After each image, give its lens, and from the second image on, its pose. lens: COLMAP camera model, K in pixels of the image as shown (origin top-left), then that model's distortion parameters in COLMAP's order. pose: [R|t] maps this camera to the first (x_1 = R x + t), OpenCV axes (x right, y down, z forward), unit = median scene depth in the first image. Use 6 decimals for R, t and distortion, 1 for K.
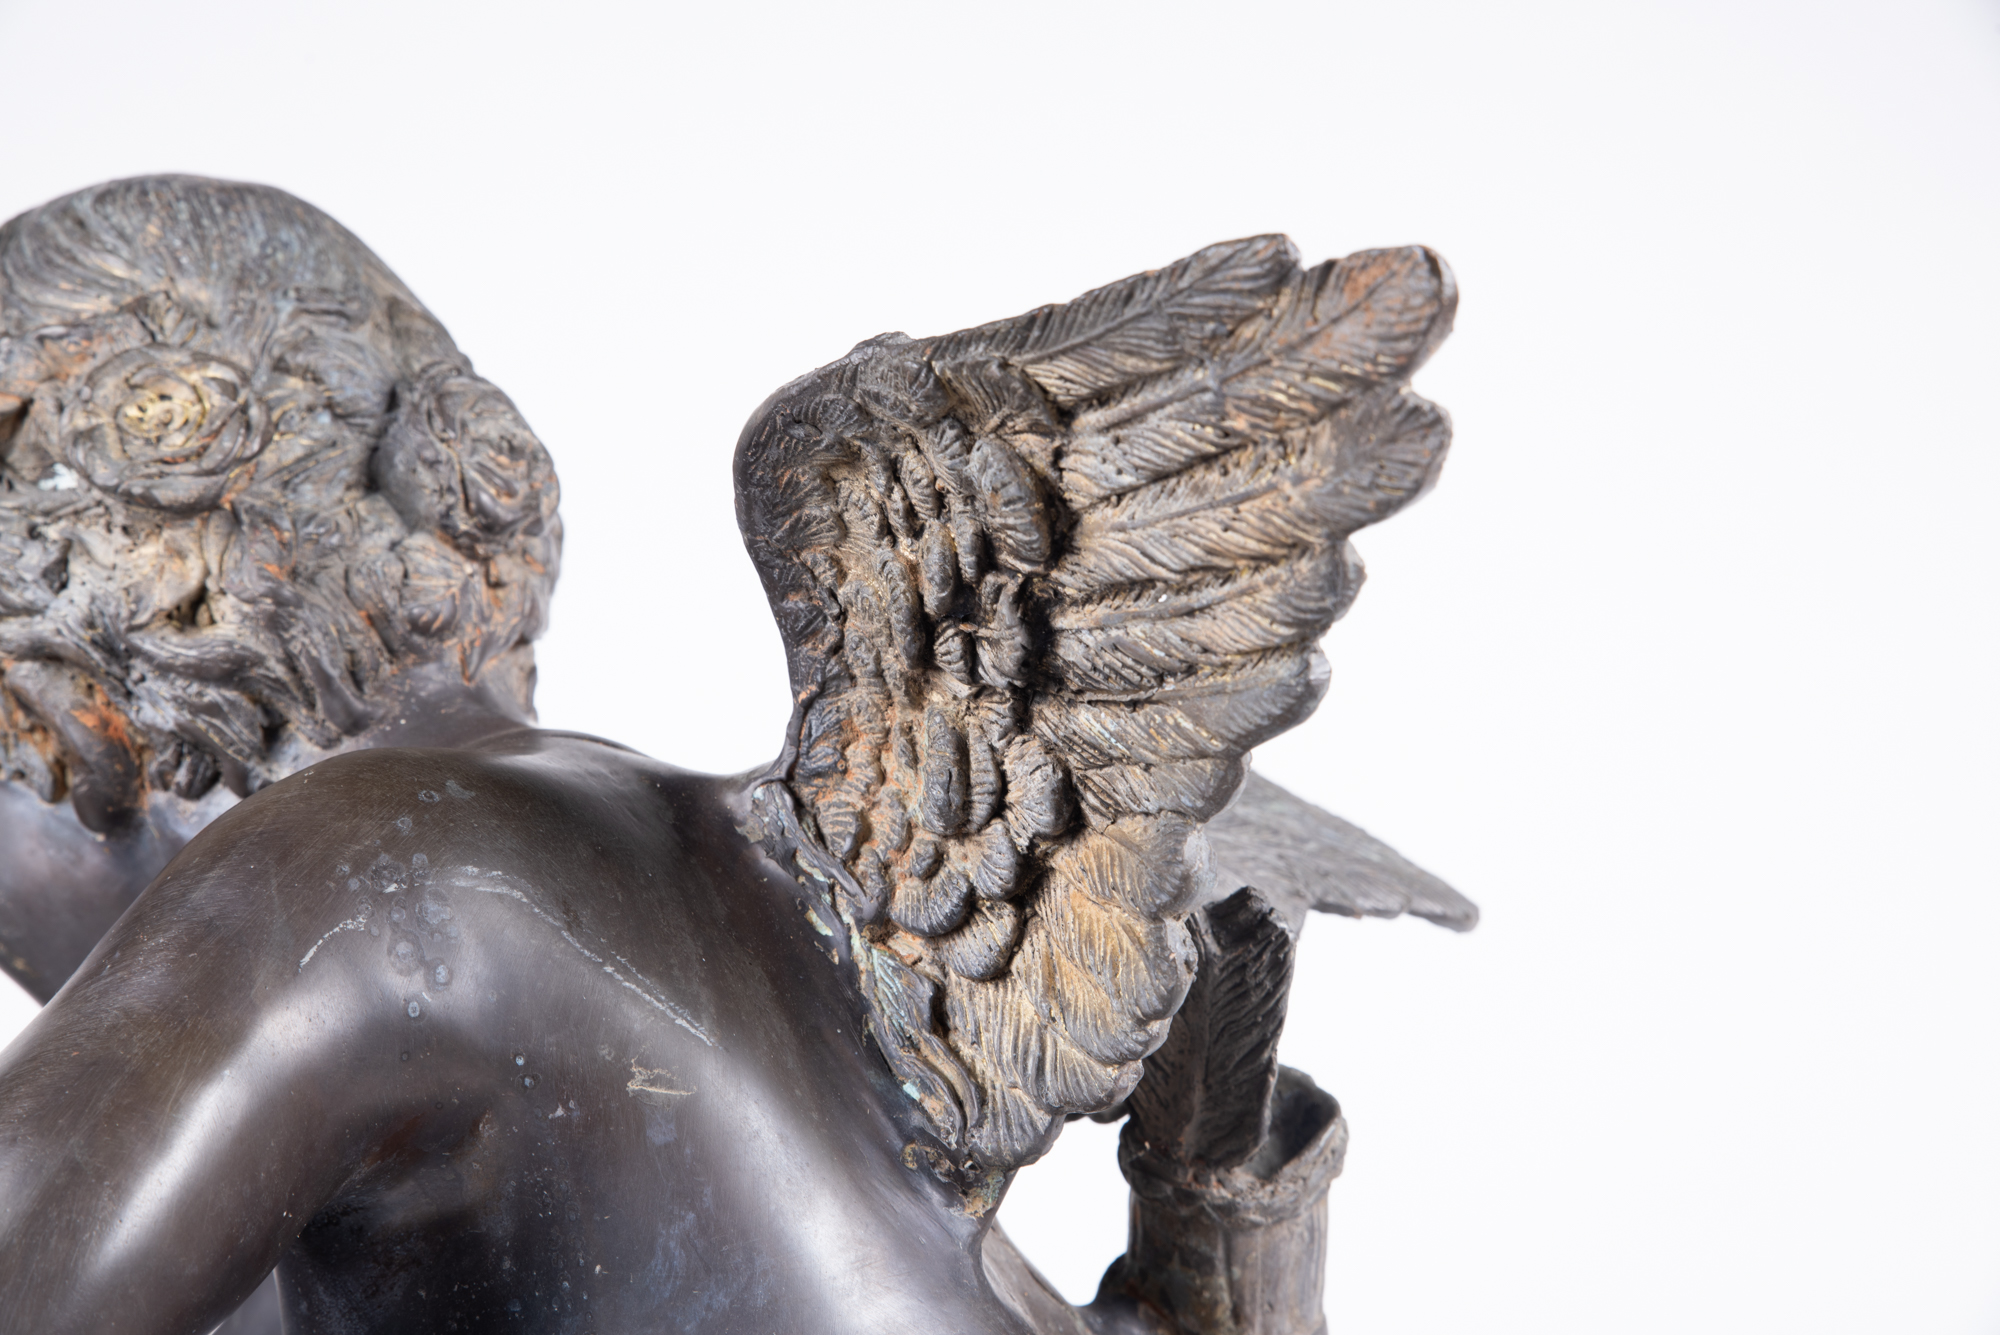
lens RADIAL K [[3377.5, 0, 976.1], [0, 3377.5, 654.2], [0, 0, 1]] dist [0.063247, 0.162765]
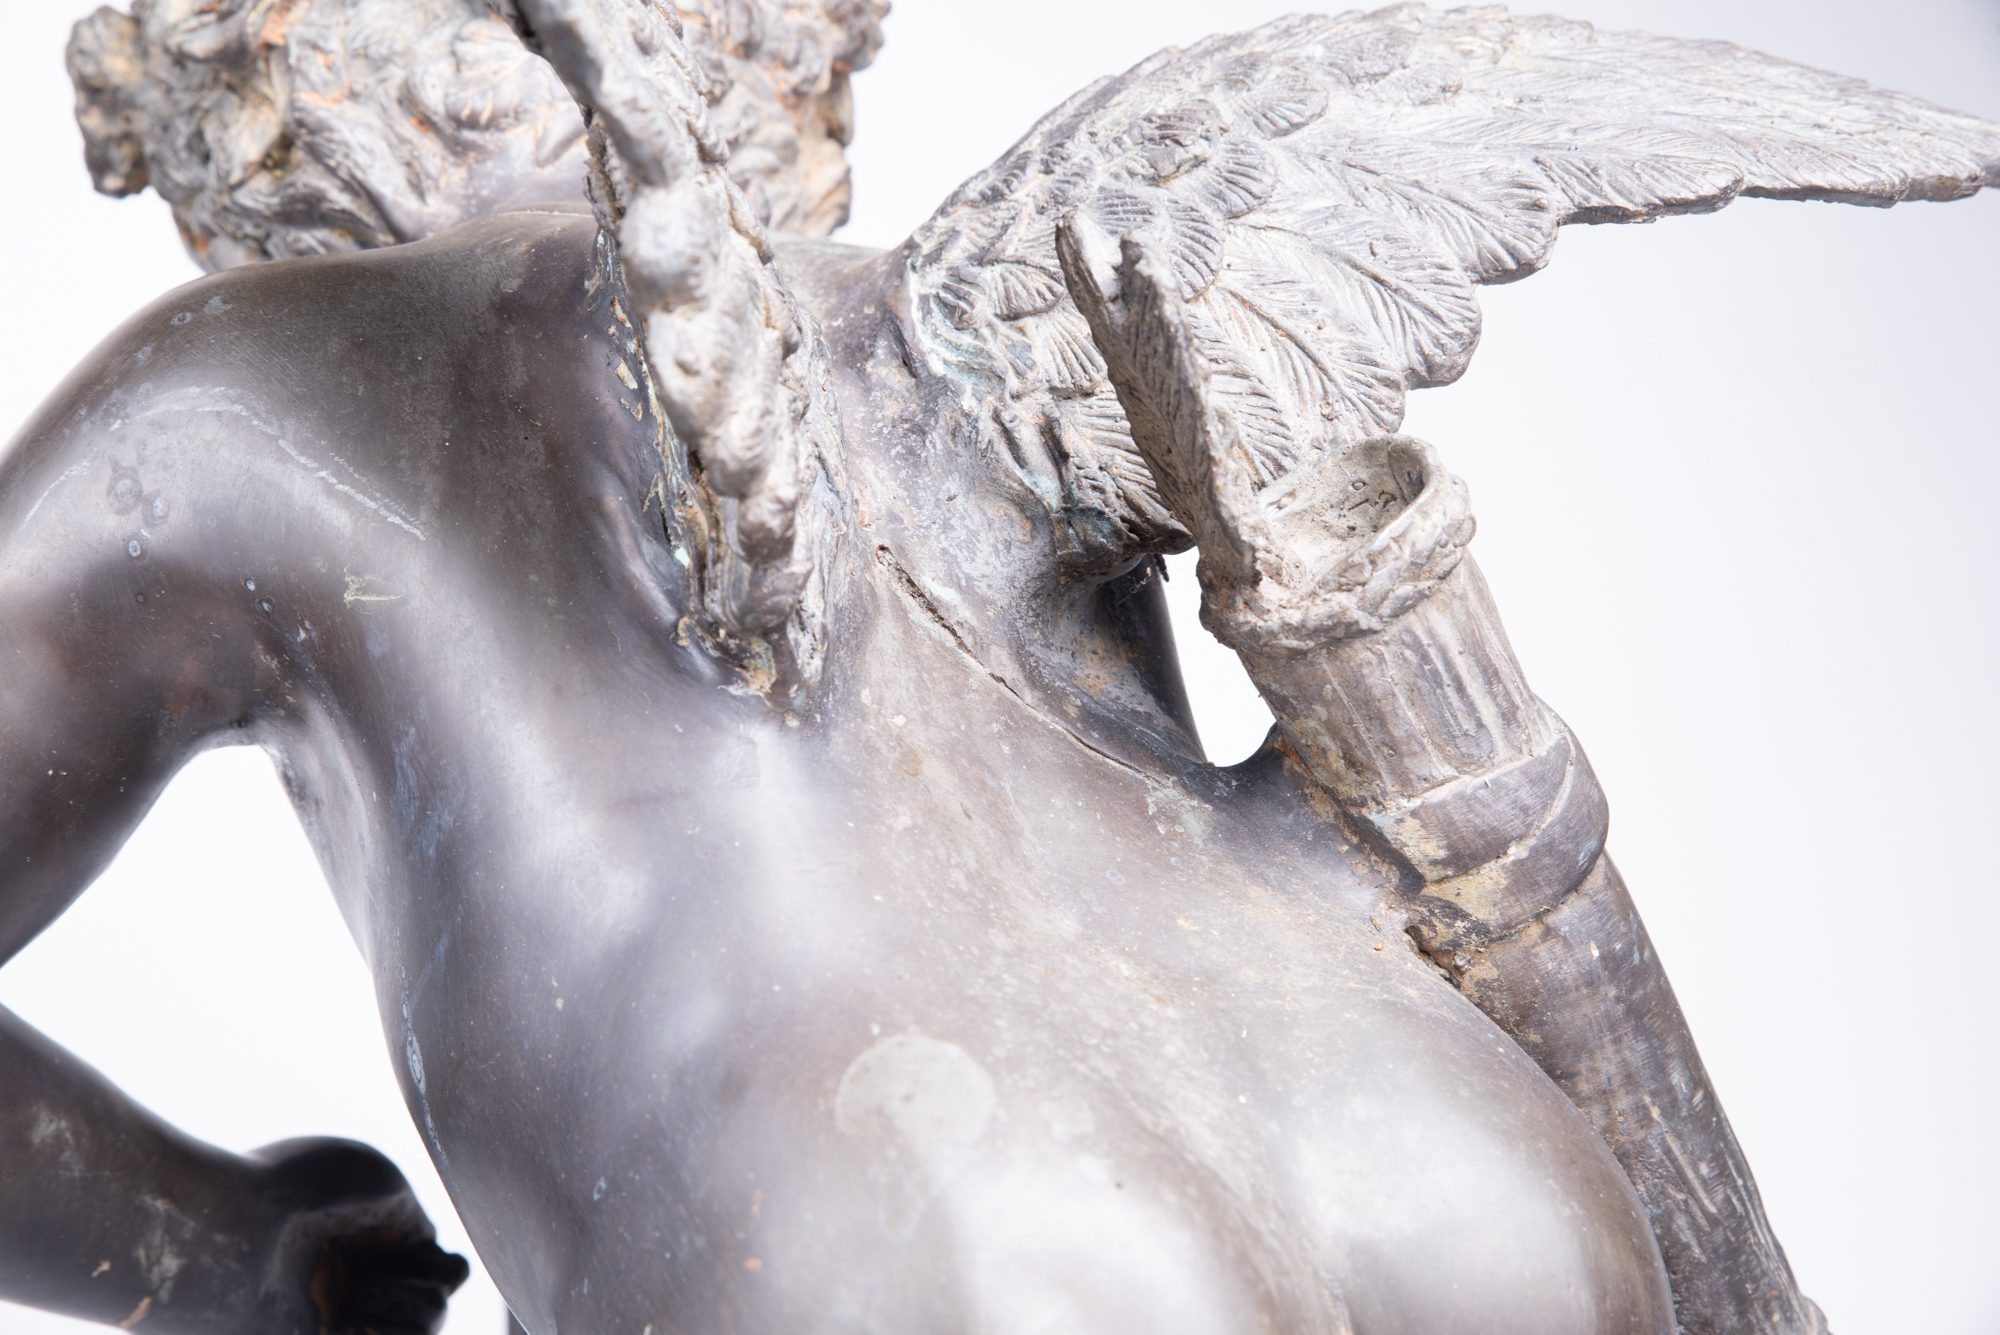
lens RADIAL K [[3377.5, 0, 976.1], [0, 3377.5, 654.2], [0, 0, 1]] dist [0.063247, 0.162765]
pose [[0.750722, -0.112761, -0.650924, 0.532342], [0.206885, 0.975890, 0.069548, 0.099552], [0.627388, -0.186877, 0.755950, 0.364830]]
